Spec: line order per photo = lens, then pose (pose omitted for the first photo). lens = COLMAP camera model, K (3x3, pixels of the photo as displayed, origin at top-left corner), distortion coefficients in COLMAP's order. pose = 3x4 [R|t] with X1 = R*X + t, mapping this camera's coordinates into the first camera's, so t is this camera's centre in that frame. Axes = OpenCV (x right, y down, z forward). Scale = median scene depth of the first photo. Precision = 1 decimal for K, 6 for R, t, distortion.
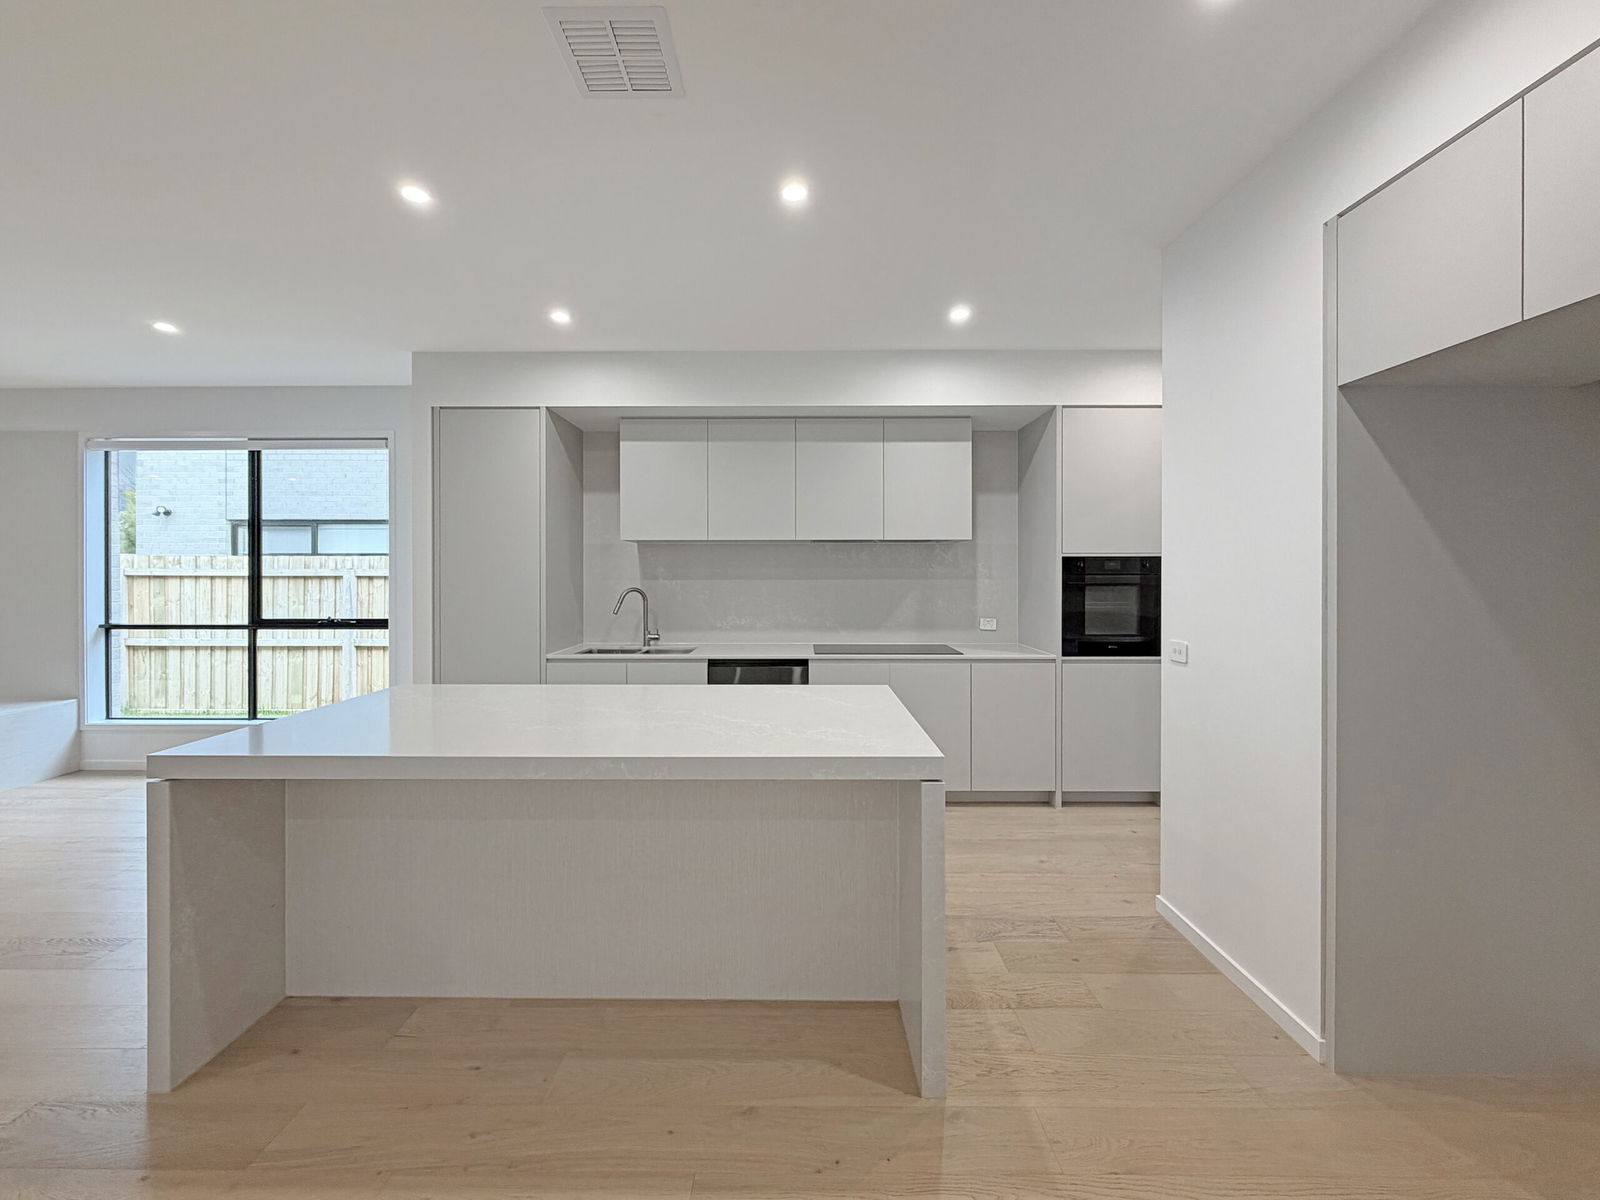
lens RADIAL K [[645.1, 0, 796.3], [0, 645.1, 580.1], [0, 0, 1]] dist [-0.002665, 0.000227]
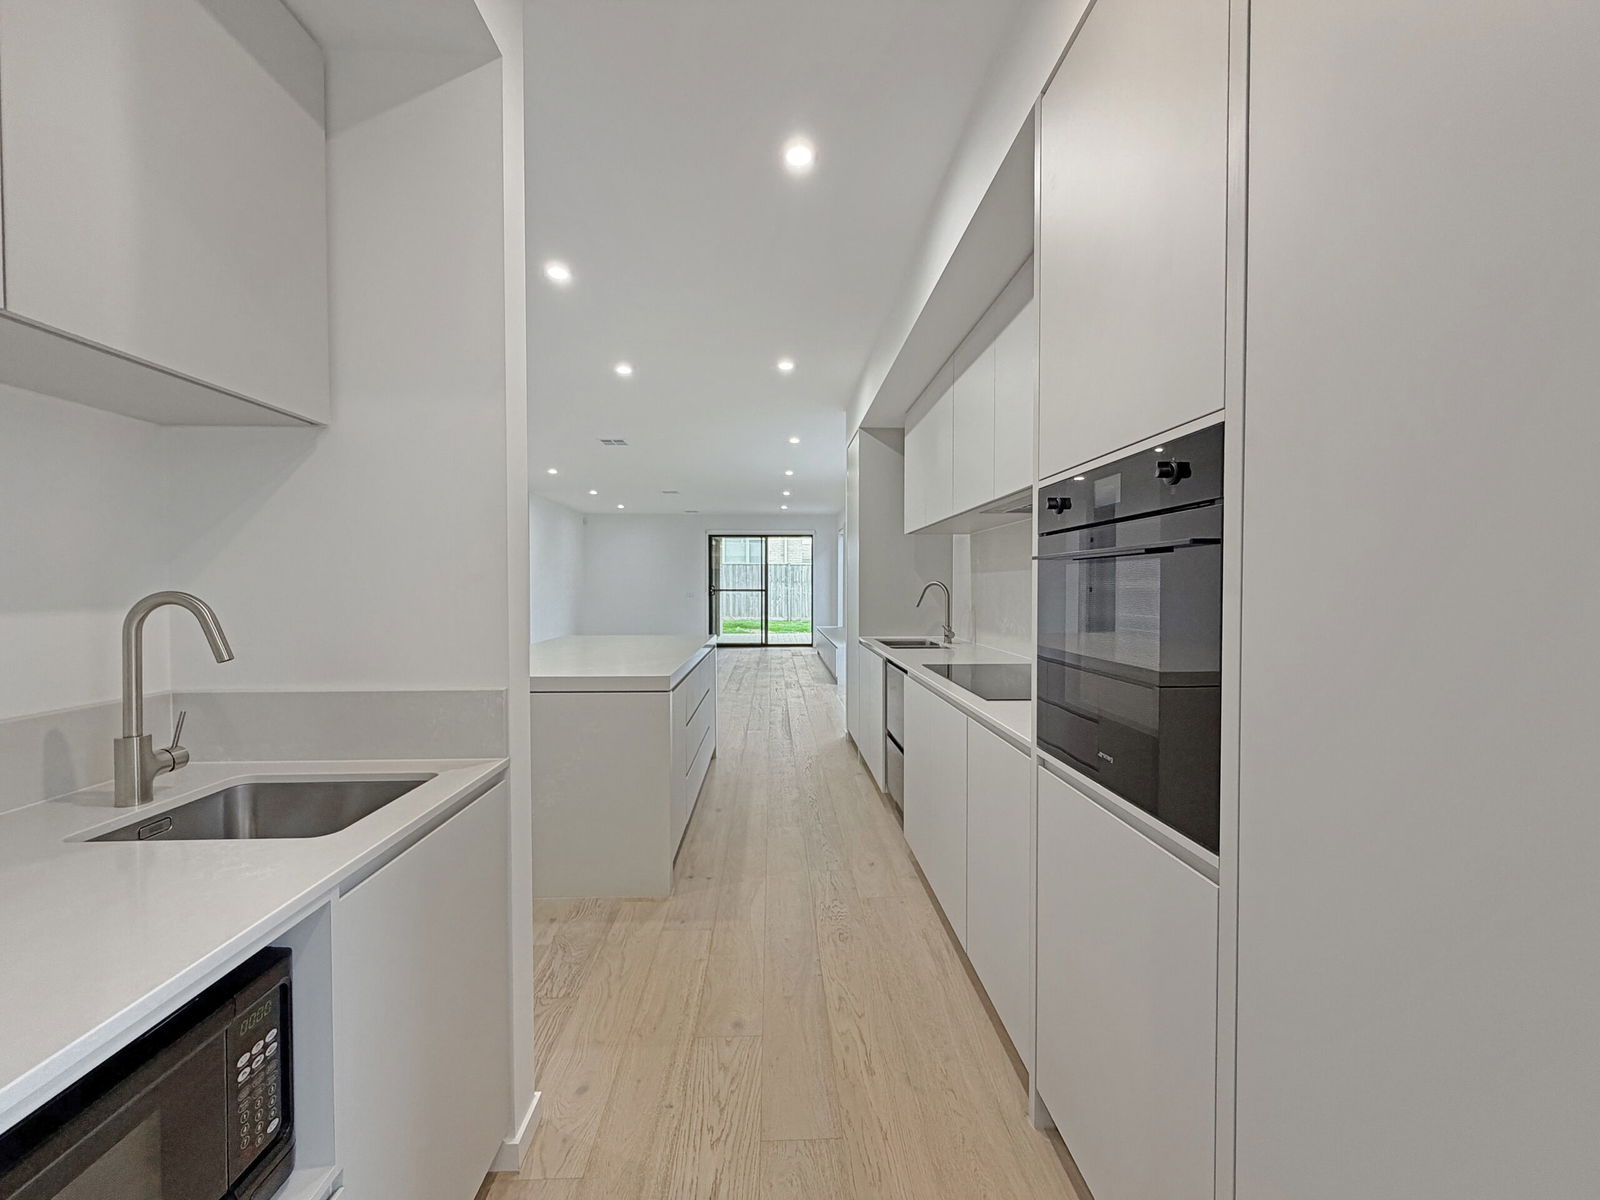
lens RADIAL K [[636.5, 0, 800.0], [0, 636.5, 600.0], [0, 0, 1]] dist [-0.000725, 0.000135]
pose [[0.051066, 0.023233, -0.998425, 0.729648], [-0.008674, 0.999702, 0.022819, 0.019133], [0.998658, 0.007495, 0.051252, 0.771706]]
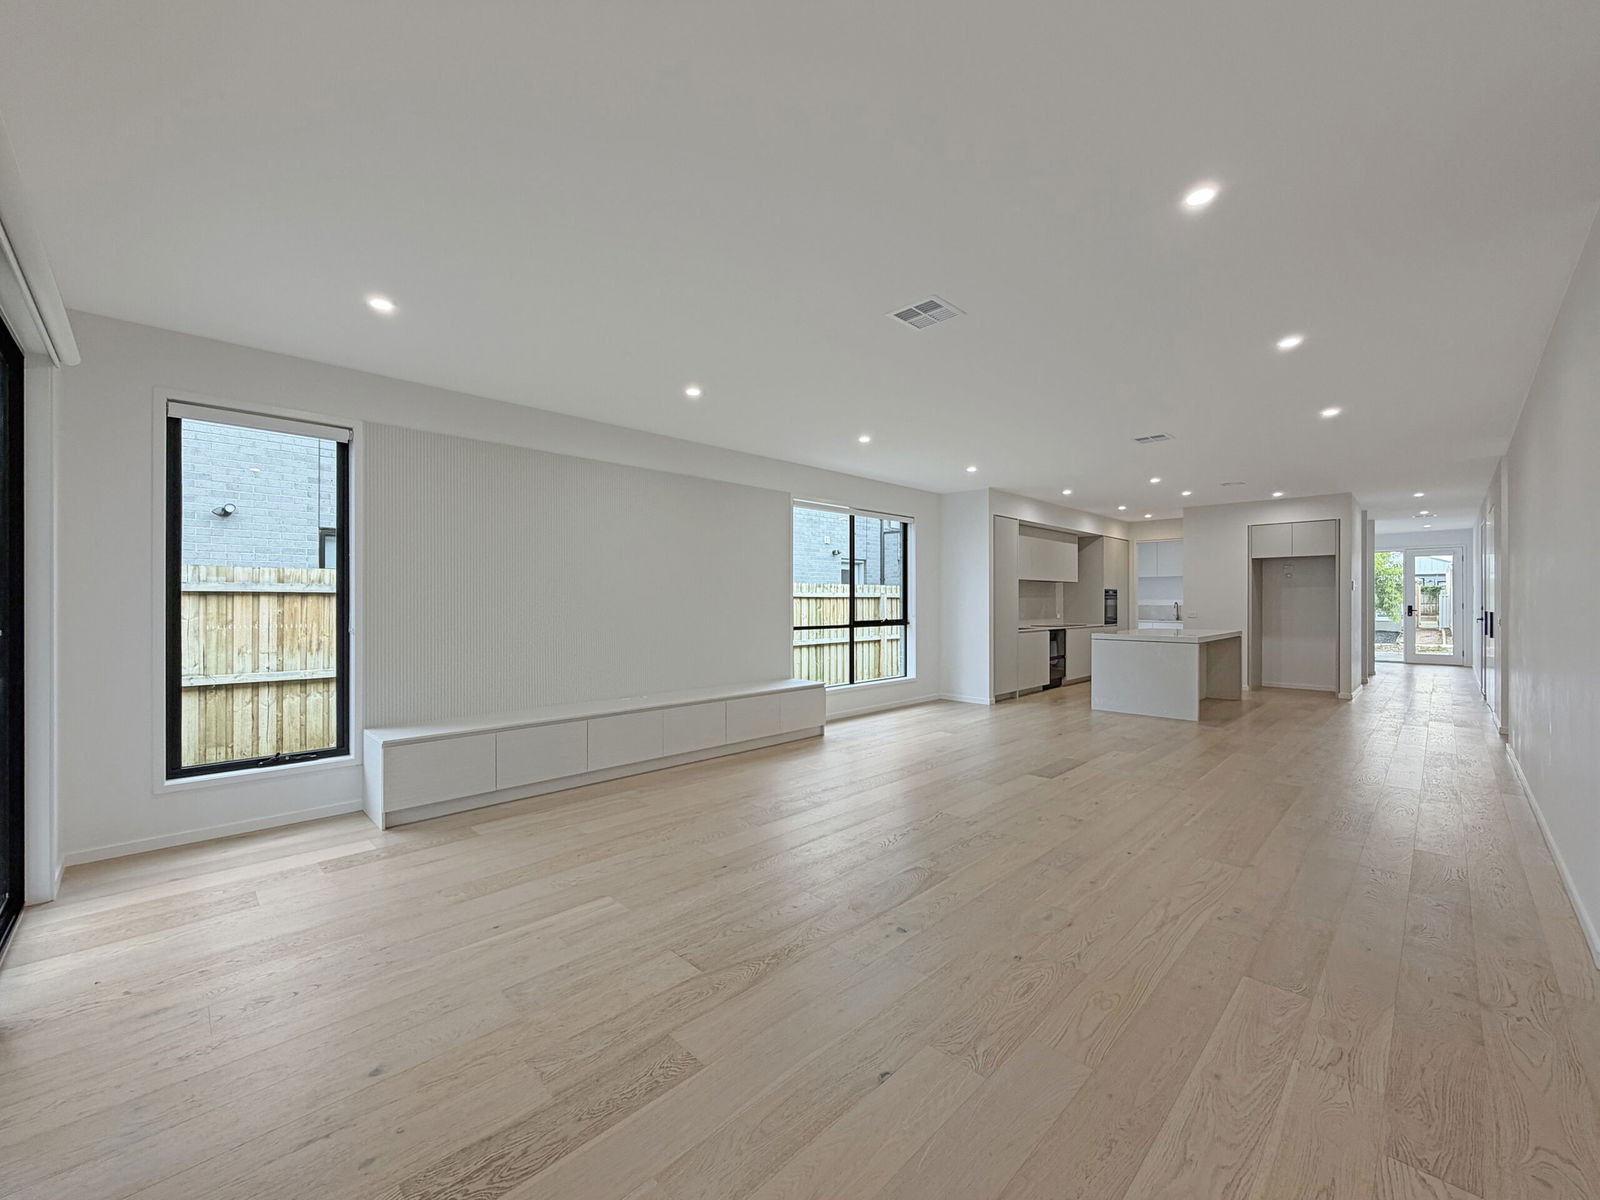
lens RADIAL K [[605.0, 0, 800.0], [0, 605.0, 600.0], [0, 0, 1]] dist [-0.000481, 0.000009]
pose [[0.723225, -0.000633, 0.690612, -2.198039], [0.005342, 0.999975, -0.004678, 0.017321], [-0.690591, 0.007072, 0.723211, 0.003984]]
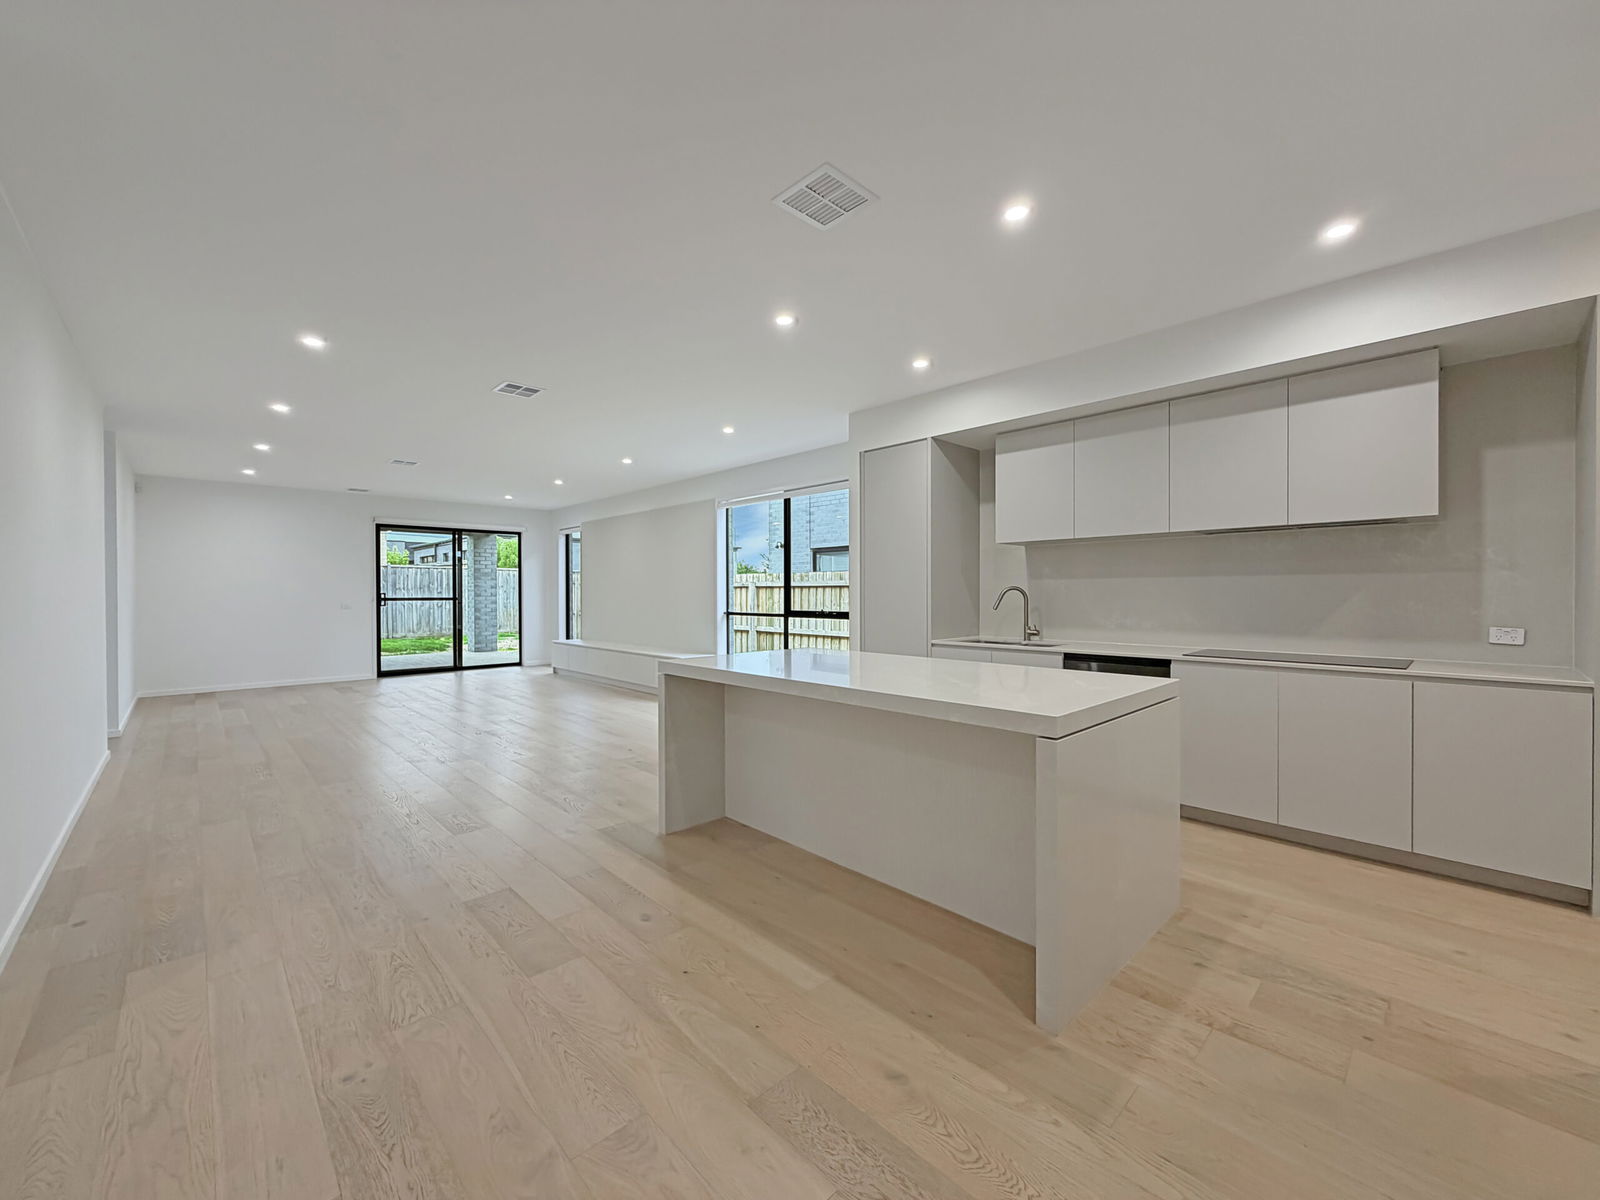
lens RADIAL K [[636.5, 0, 800.0], [0, 636.5, 600.0], [0, 0, 1]] dist [-0.000725, 0.000135]
pose [[0.695271, 0.006325, -0.718720, 0.283224], [-0.002563, 0.999977, 0.006321, 0.030090], [0.718743, -0.002553, 0.695271, -0.017571]]
